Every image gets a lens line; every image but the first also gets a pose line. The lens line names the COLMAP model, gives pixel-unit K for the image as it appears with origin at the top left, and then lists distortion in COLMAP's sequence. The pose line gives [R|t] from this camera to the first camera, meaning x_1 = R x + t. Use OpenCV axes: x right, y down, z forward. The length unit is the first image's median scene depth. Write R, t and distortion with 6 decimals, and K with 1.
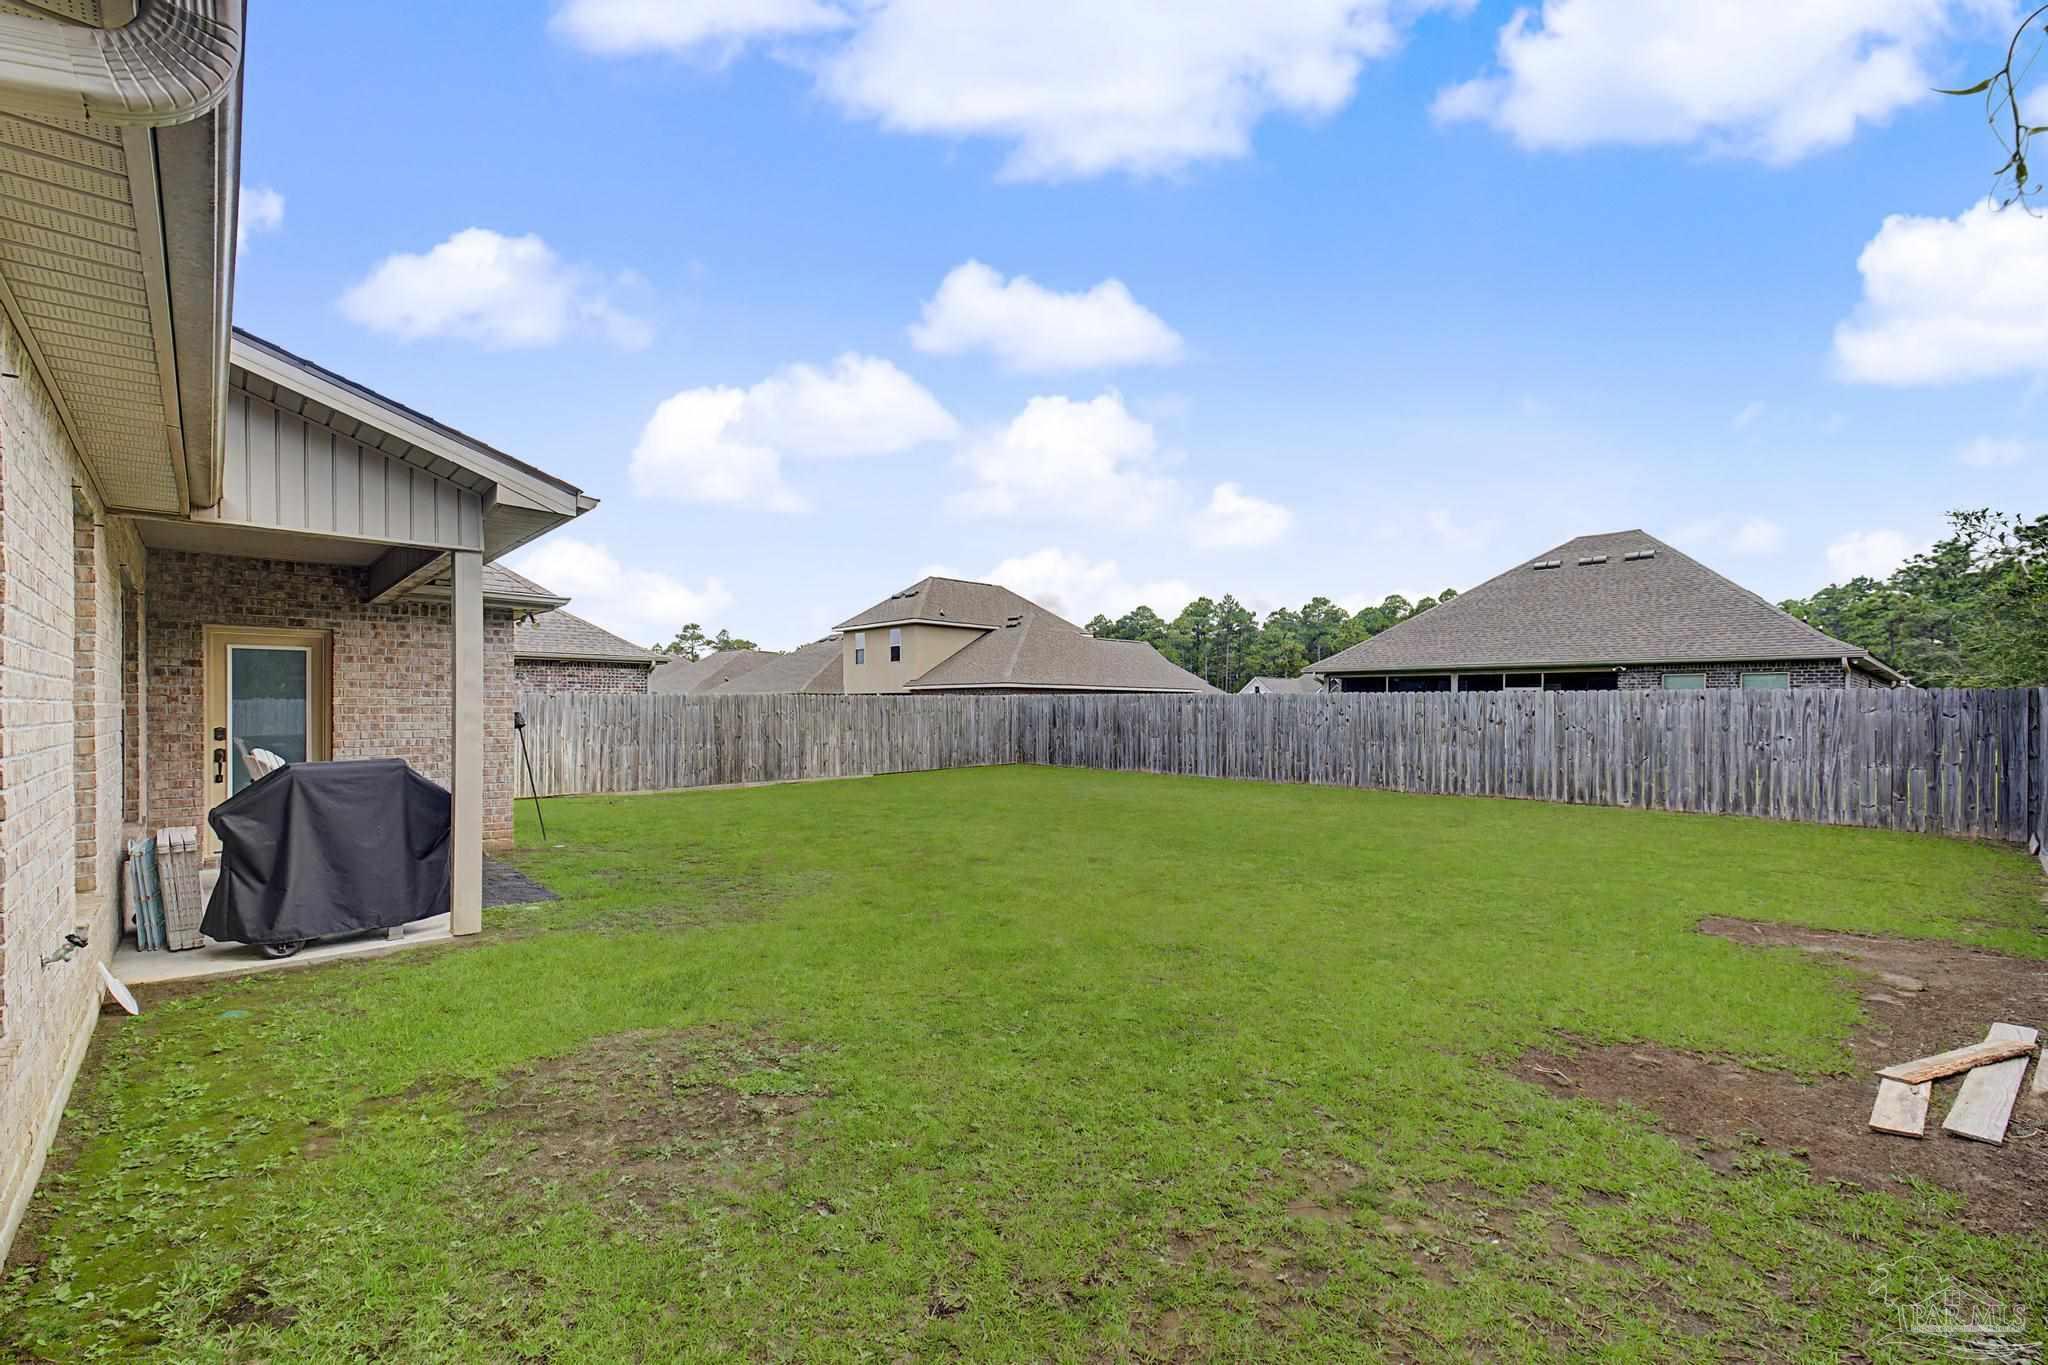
lens RADIAL K [[870.3, 0, 1017.2], [0, 870.3, 707.1], [0, 0, 1]] dist [0.005111, 0.000814]
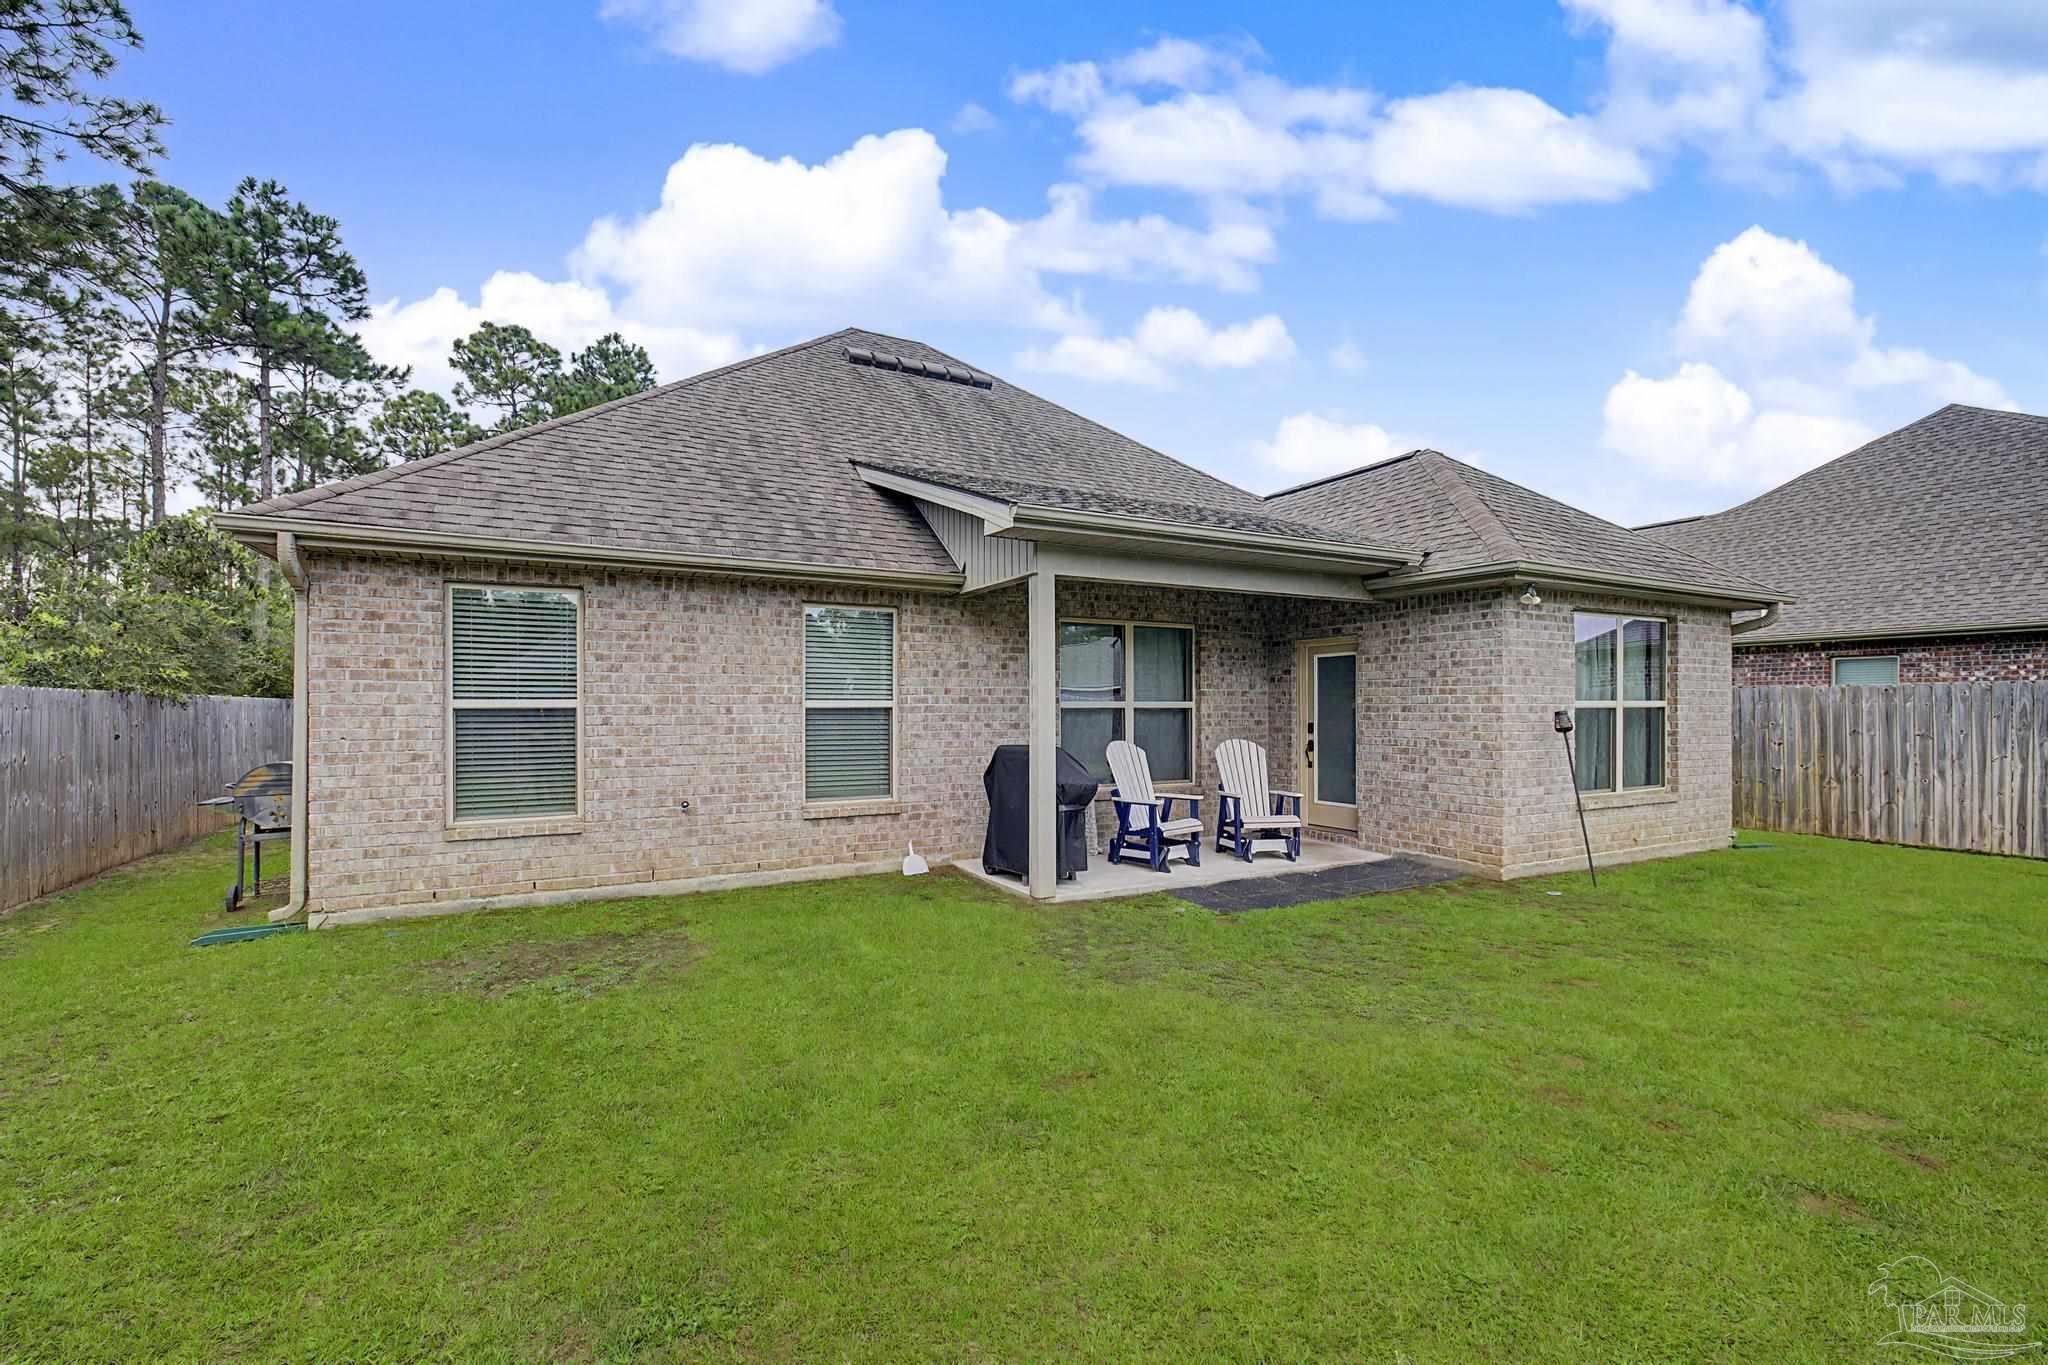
lens RADIAL K [[863.3, 0, 1019.4], [0, 863.3, 706.7], [0, 0, 1]] dist [0.008843, -0.000678]
pose [[-0.256644, -0.004117, -0.966497, 0.273213], [0.001345, 0.999988, -0.004617, 0.004104], [0.966505, -0.002485, -0.256635, 0.678036]]
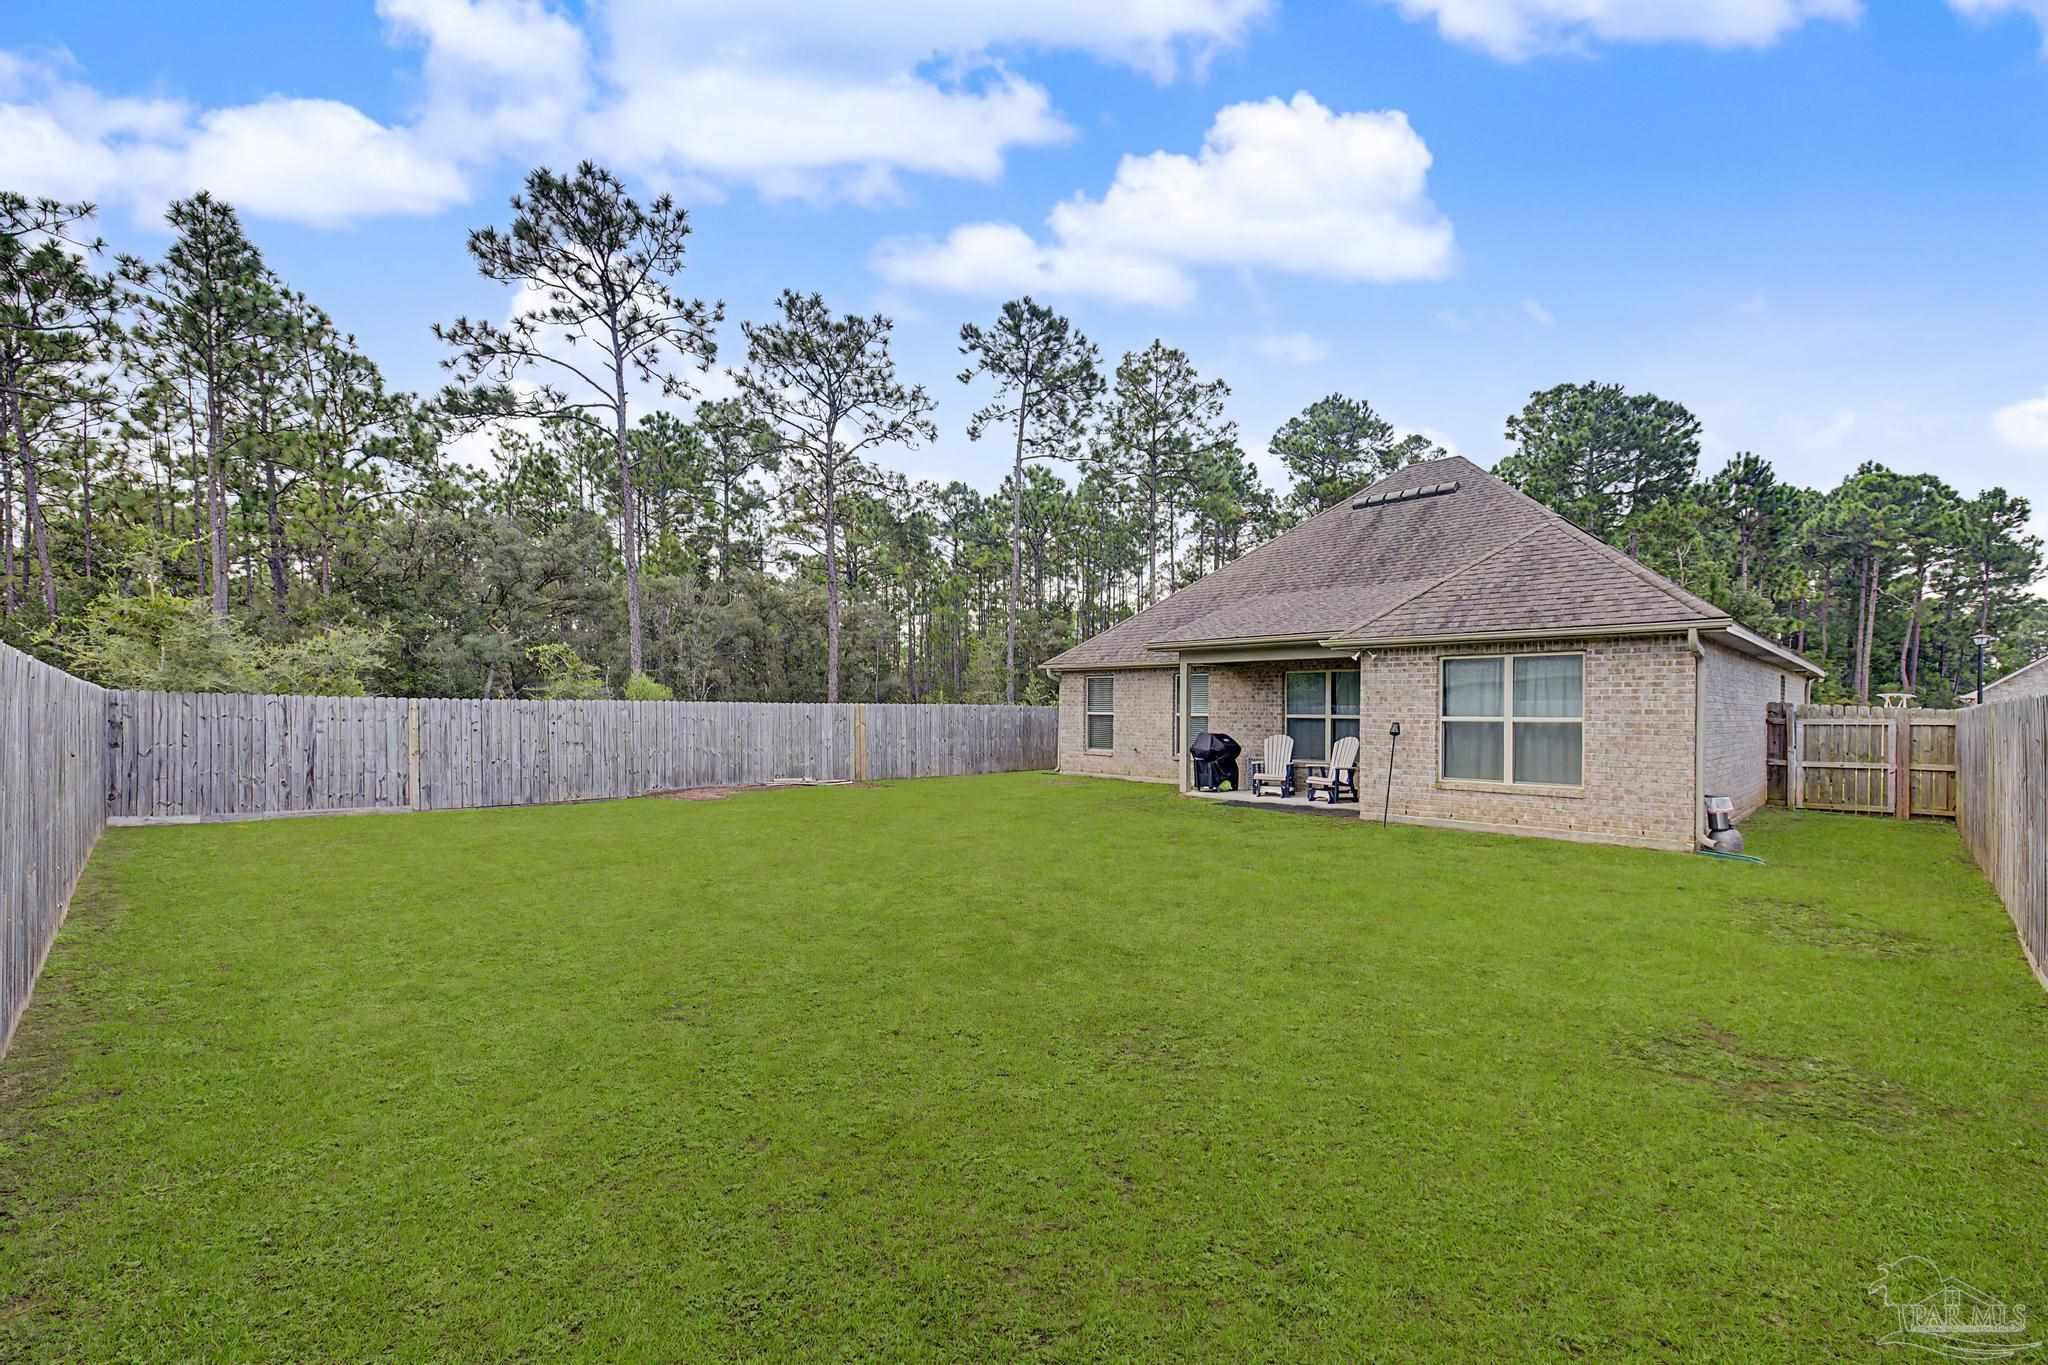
lens RADIAL K [[870.3, 0, 1017.2], [0, 870.3, 707.1], [0, 0, 1]] dist [0.005111, 0.000814]
pose [[-0.999558, -0.010509, -0.027798, 0.013530], [-0.010427, 0.999941, -0.003062, -0.007321], [0.027829, -0.002771, -0.999609, 2.093115]]
